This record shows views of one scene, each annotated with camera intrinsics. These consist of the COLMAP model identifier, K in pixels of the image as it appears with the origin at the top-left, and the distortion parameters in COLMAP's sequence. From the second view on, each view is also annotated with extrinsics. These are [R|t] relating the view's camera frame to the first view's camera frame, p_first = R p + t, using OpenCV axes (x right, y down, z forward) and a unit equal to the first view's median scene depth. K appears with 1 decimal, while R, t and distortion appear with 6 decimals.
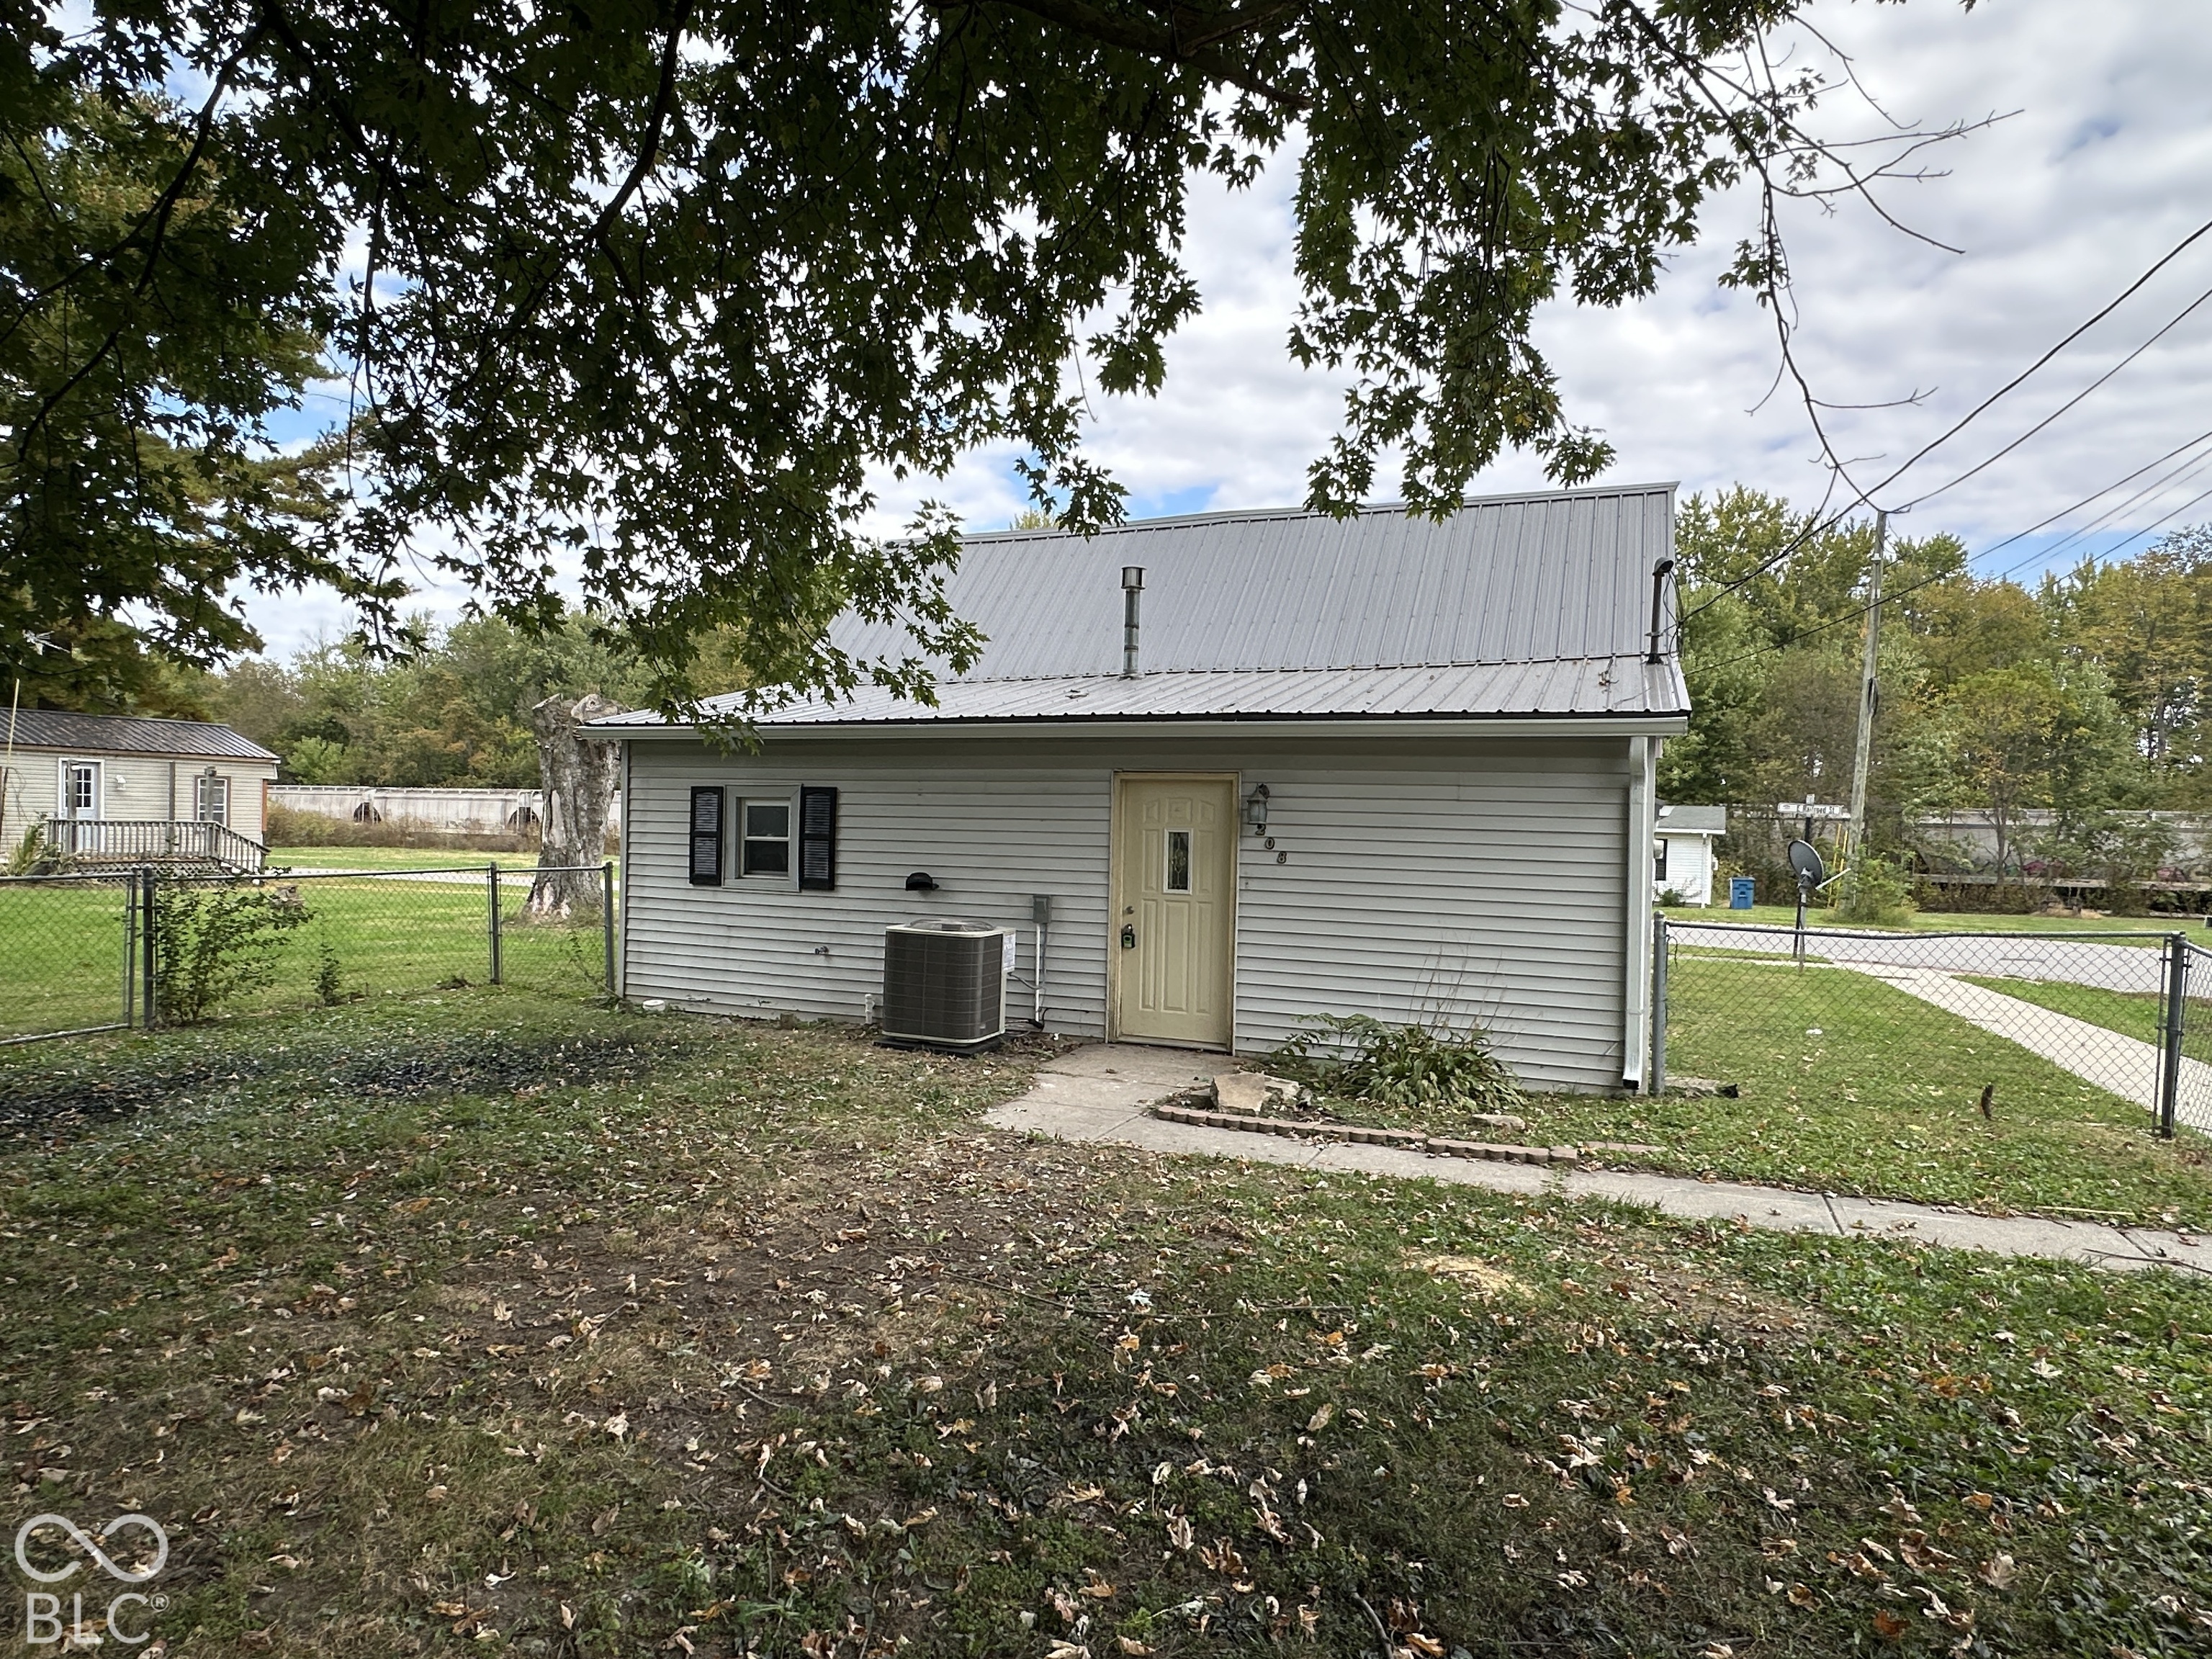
lens RADIAL K [[1255.2, 0, 1112.2], [0, 1255.2, 837.3], [0, 0, 1]] dist [0.000135, 0.001540]
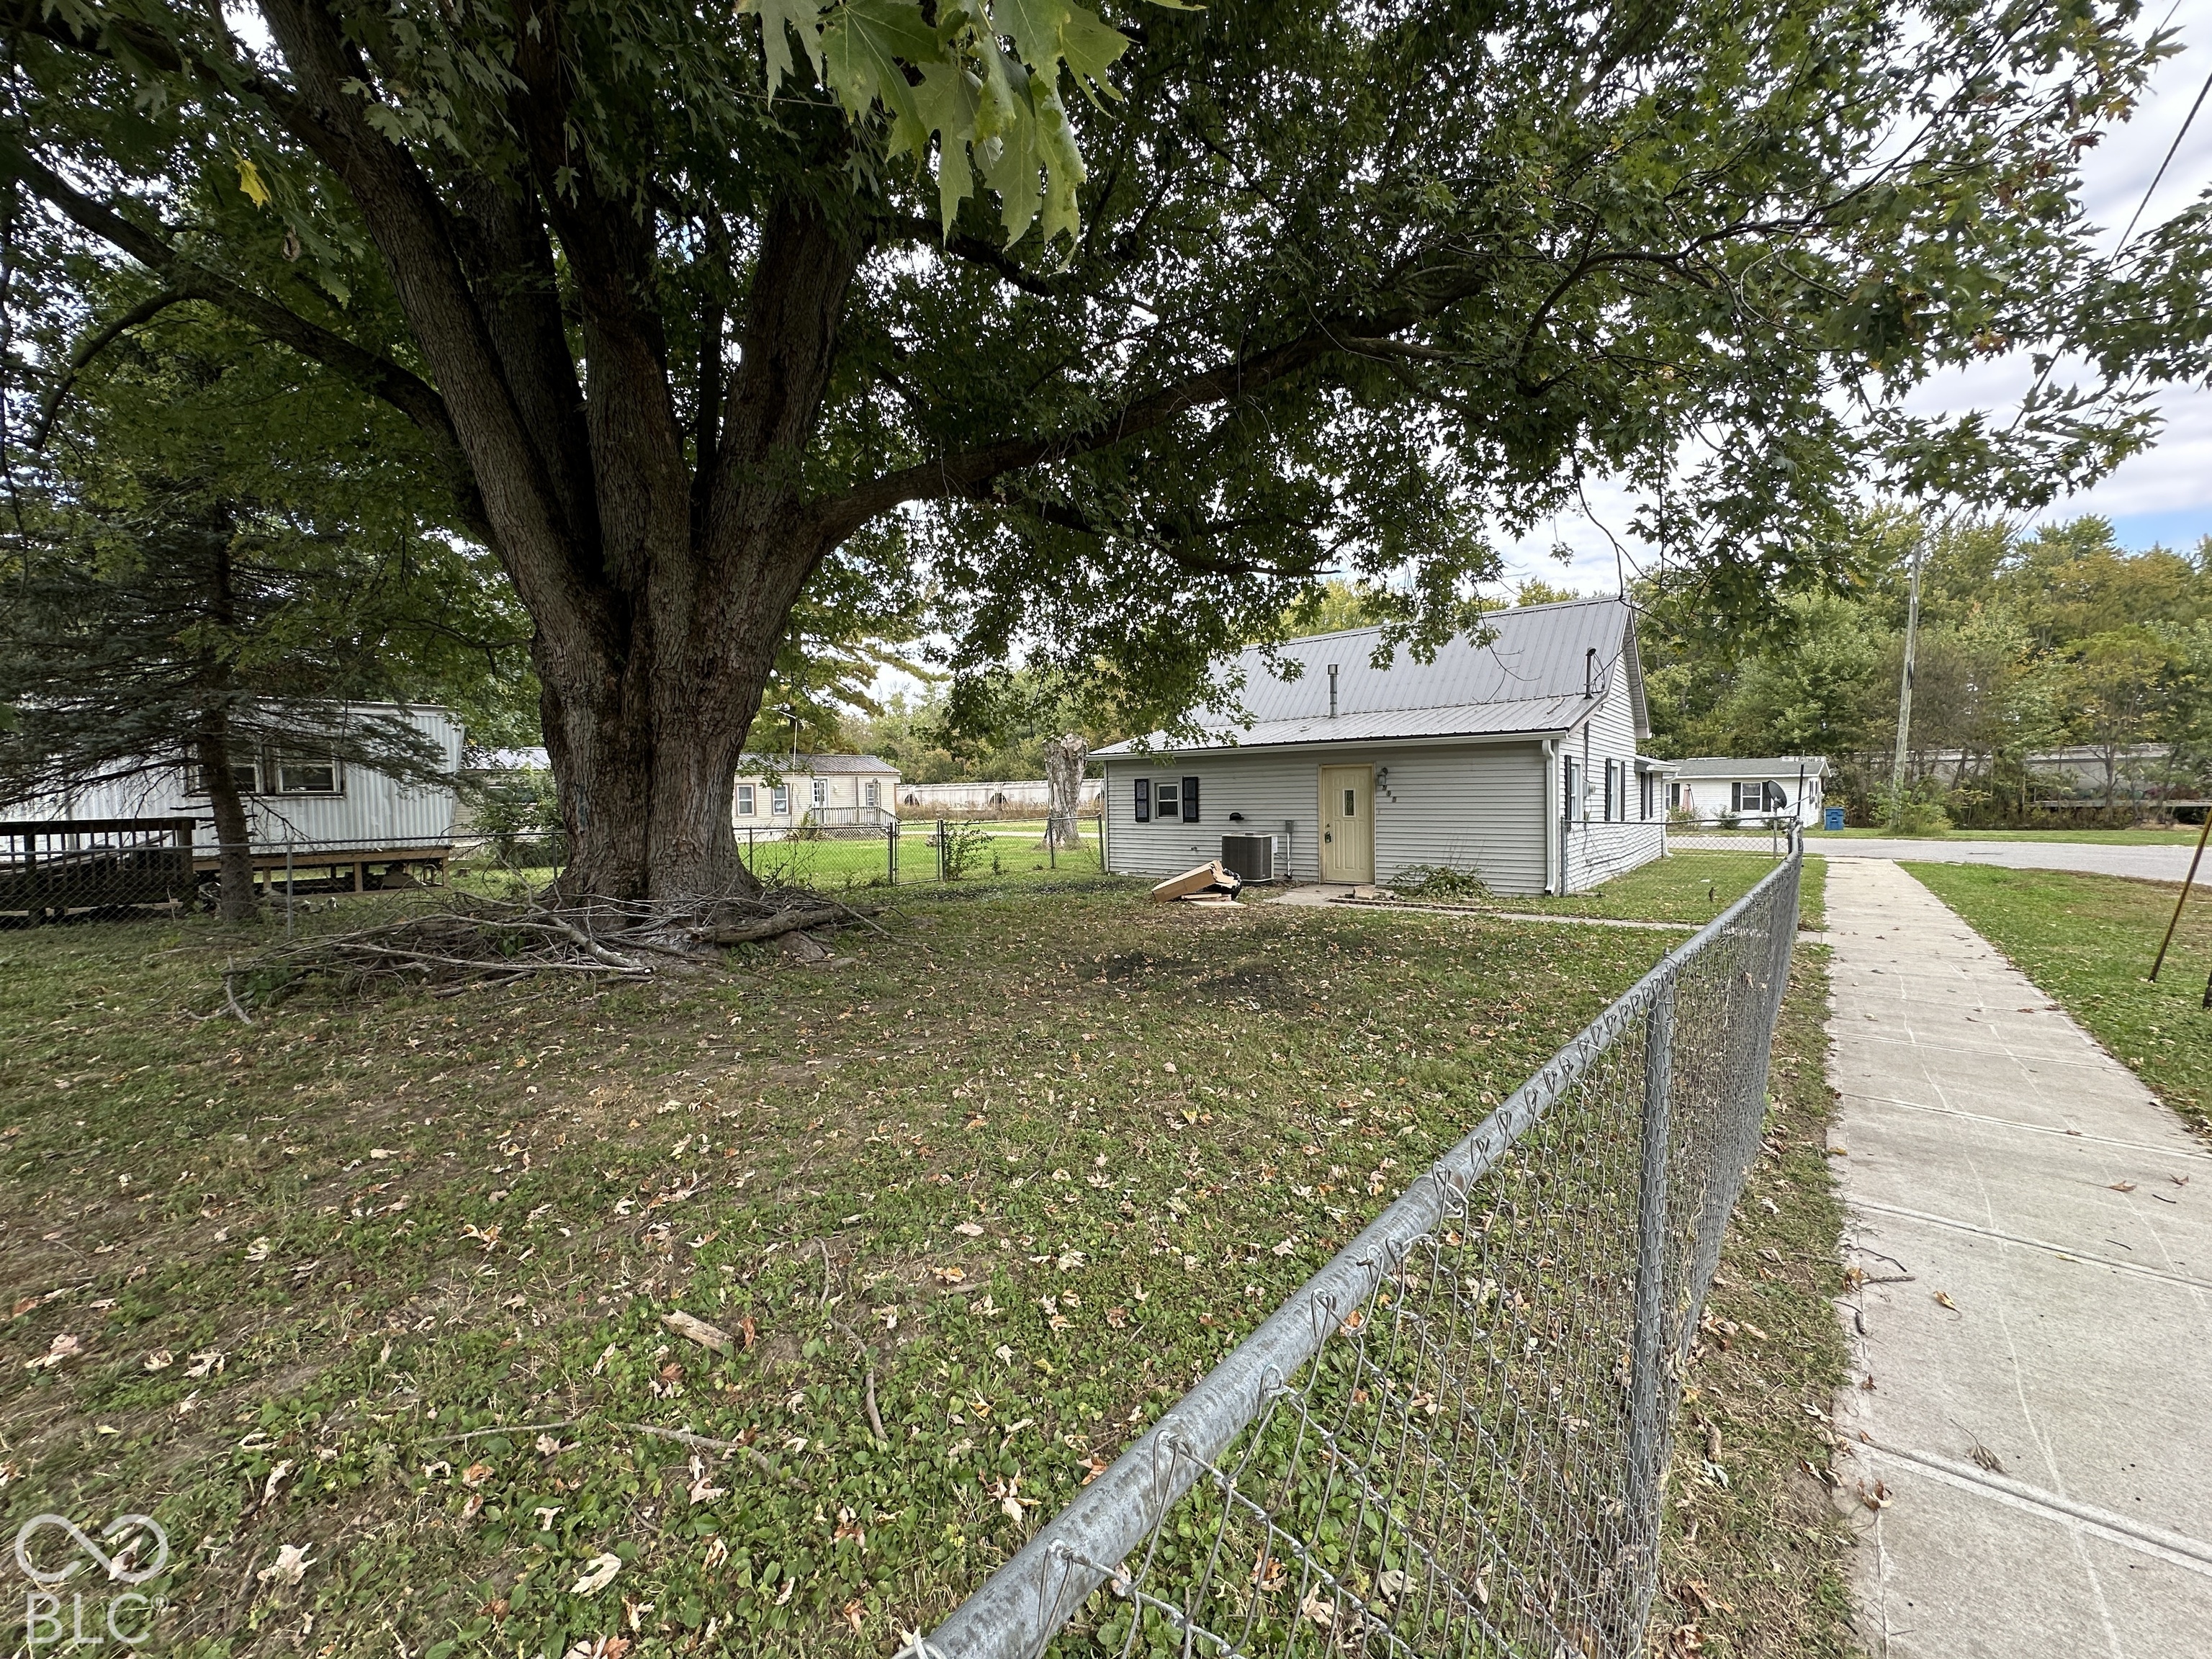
lens RADIAL K [[883.8, 0, 1106.0], [0, 883.8, 829.5], [0, 0, 1]] dist [0.000577, 0.000135]
pose [[0.953954, -0.028143, -0.298631, 0.106929], [0.036983, 0.999028, 0.023990, 0.012192], [0.297666, -0.033929, 0.954067, -0.639920]]
